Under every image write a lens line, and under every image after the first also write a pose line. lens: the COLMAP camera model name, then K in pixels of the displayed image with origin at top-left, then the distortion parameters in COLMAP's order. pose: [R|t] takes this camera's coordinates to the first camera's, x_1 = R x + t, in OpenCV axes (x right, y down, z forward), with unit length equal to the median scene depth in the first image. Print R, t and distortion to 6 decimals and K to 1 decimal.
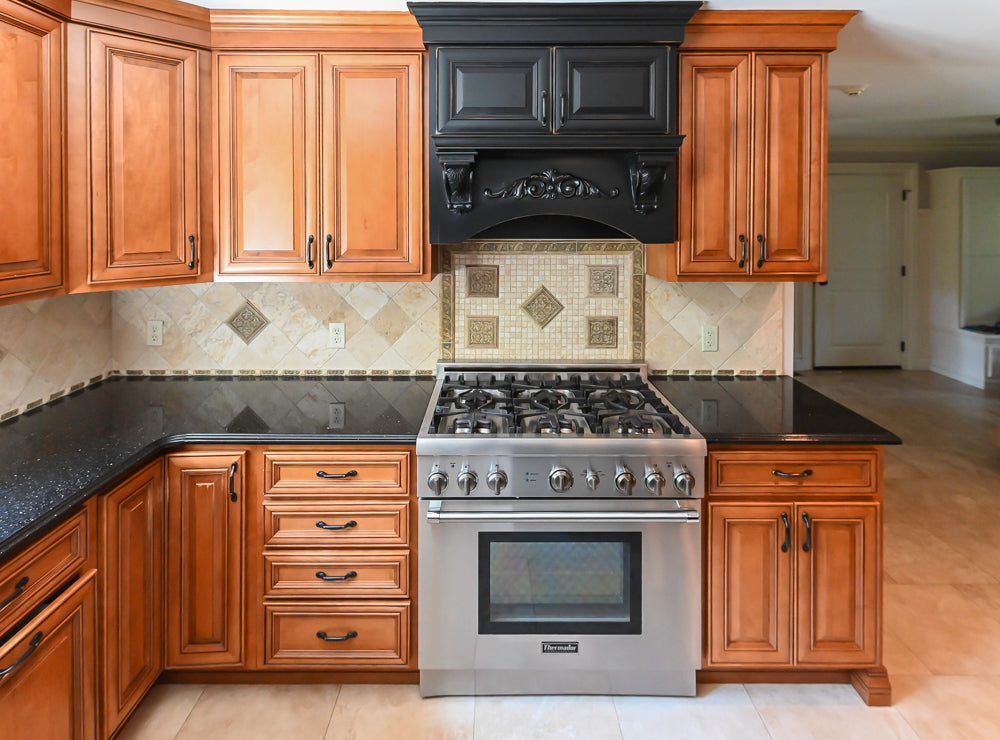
lens RADIAL K [[534.0, 0, 493.6], [0, 534.0, 224.8], [0, 0, 1]] dist [0.009541, -0.001162]
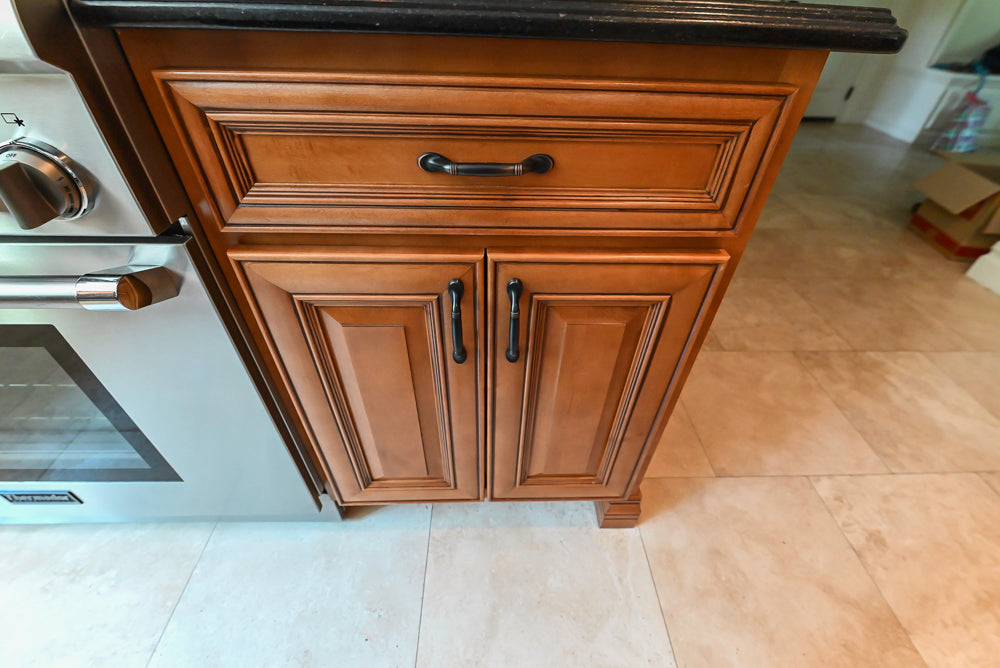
lens RADIAL K [[419.6, 0, 503.4], [0, 419.6, 343.5], [0, 0, 1]] dist [0.001265, -0.005101]
pose [[0.999119, 0.002111, 0.041925, 0.481795], [-0.028379, 0.769894, 0.637540, 0.337314], [-0.030932, -0.638168, 0.769276, 0.653796]]
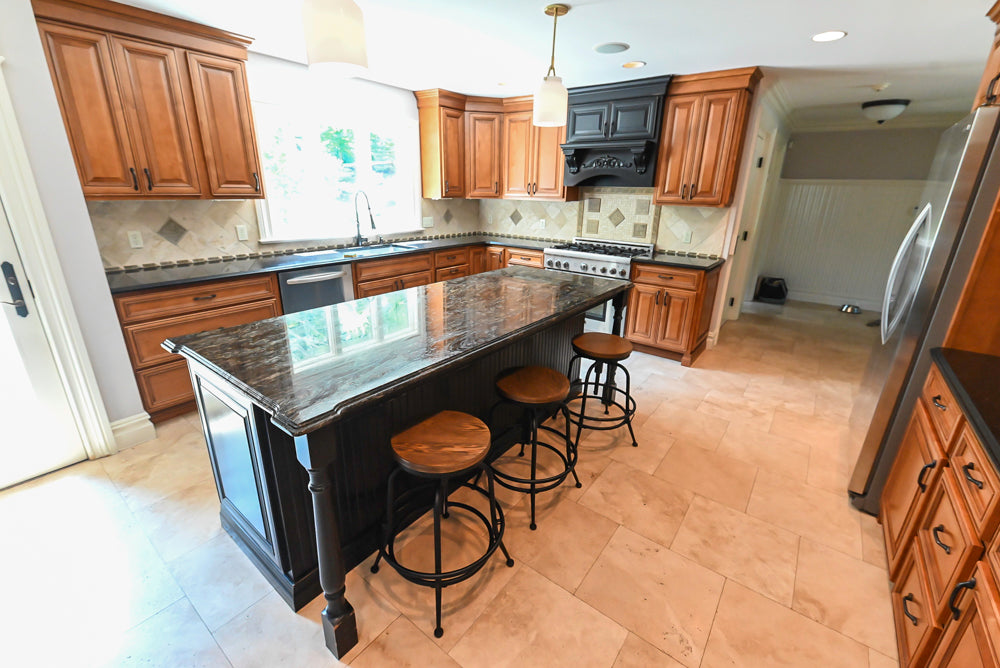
lens RADIAL K [[419.6, 0, 503.3], [0, 419.6, 347.9], [0, 0, 1]] dist [0.001265, -0.005101]
pose [[0.798507, 0.229247, -0.556625, 1.005778], [-0.031794, 0.939419, 0.341292, 0.088979], [0.601145, -0.254827, 0.757422, -1.020074]]
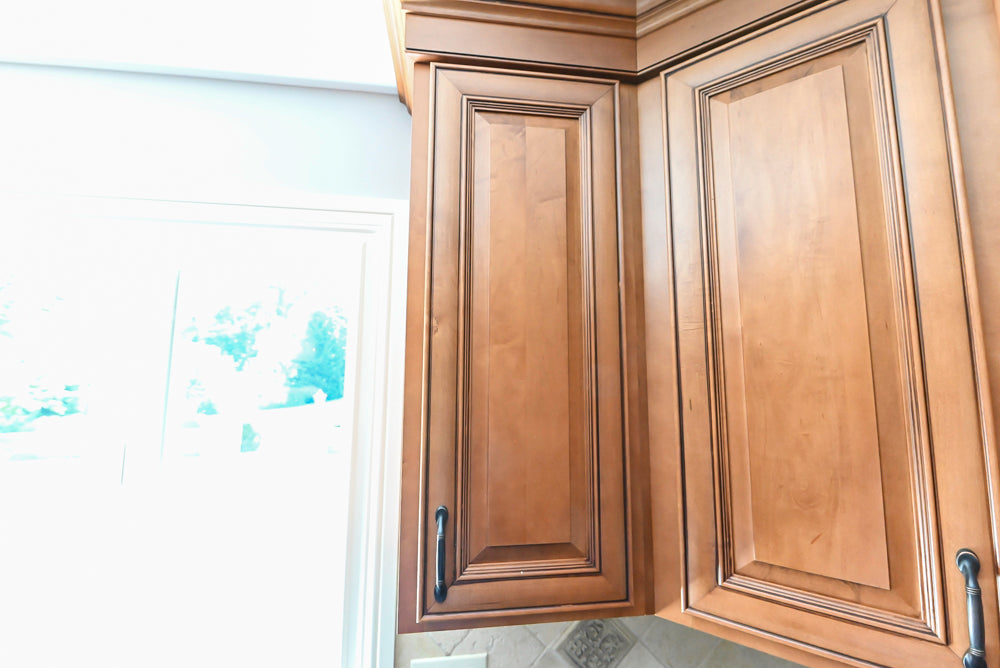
lens RADIAL K [[419.6, 0, 517.2], [0, 419.6, 318.8], [0, 0, 1]] dist [0.001265, -0.005101]
pose [[0.149816, -0.116609, -0.981813, -0.355724], [-0.015390, 0.992625, -0.120242, -0.072980], [0.988594, 0.033124, 0.146917, 0.700784]]
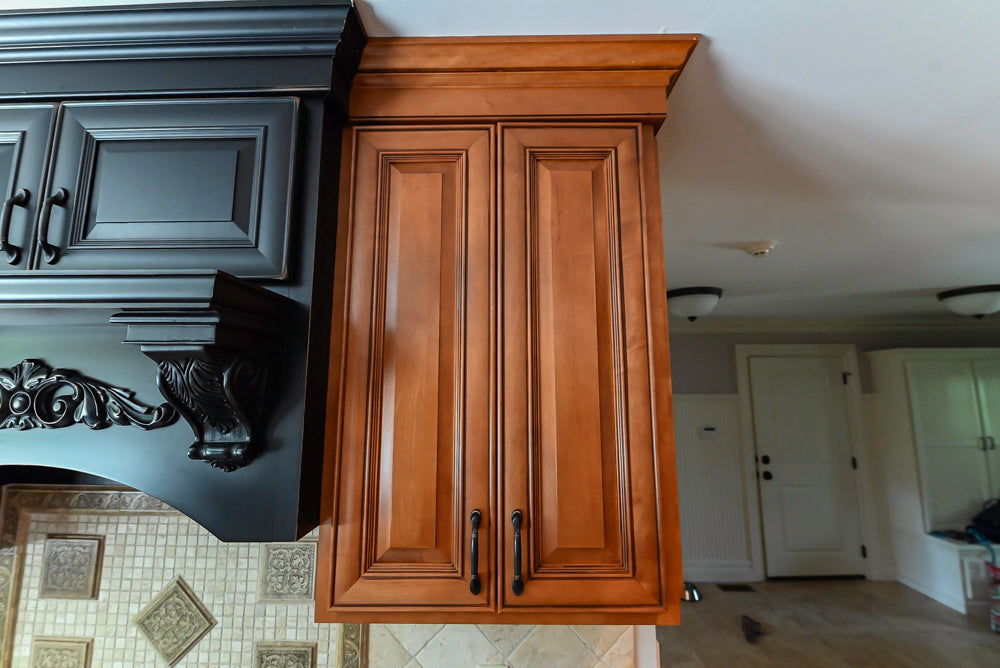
lens RADIAL K [[425.7, 0, 515.0], [0, 425.7, 321.5], [0, 0, 1]] dist [-0.001494, -0.002454]
pose [[0.999912, -0.004689, -0.012390, 0.497102], [0.002551, 0.985910, -0.167259, -0.074785], [0.013000, 0.167213, 0.985835, 0.634355]]
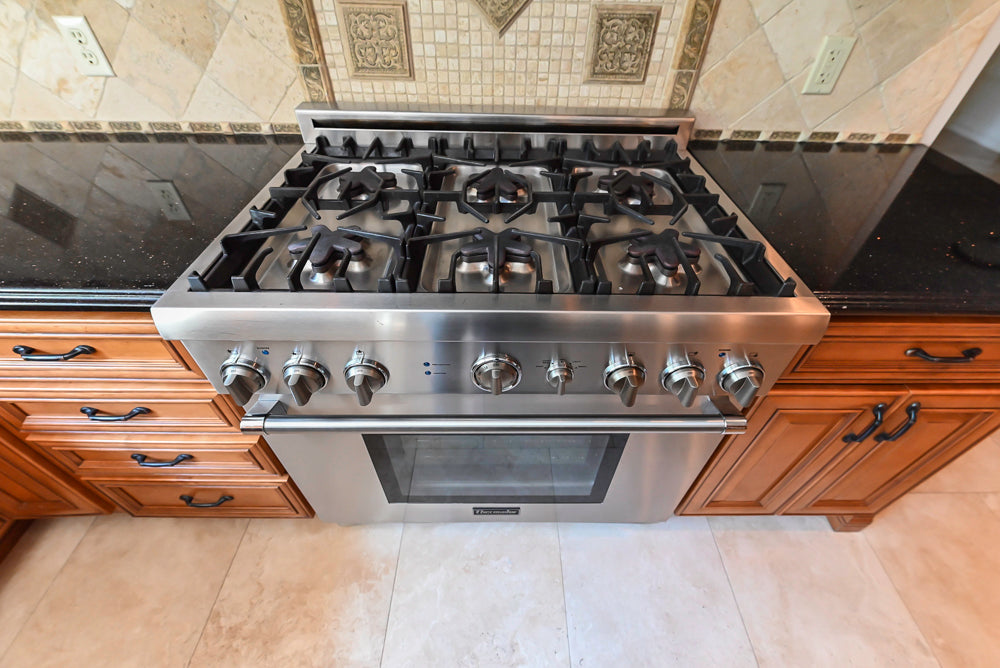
lens RADIAL K [[419.6, 0, 506.3], [0, 419.6, 342.6], [0, 0, 1]] dist [0.001265, -0.005101]
pose [[0.999856, 0.008854, 0.014475, 0.108400], [-0.016379, 0.726455, 0.687018, 0.157397], [-0.004432, -0.687157, 0.726496, 0.616785]]
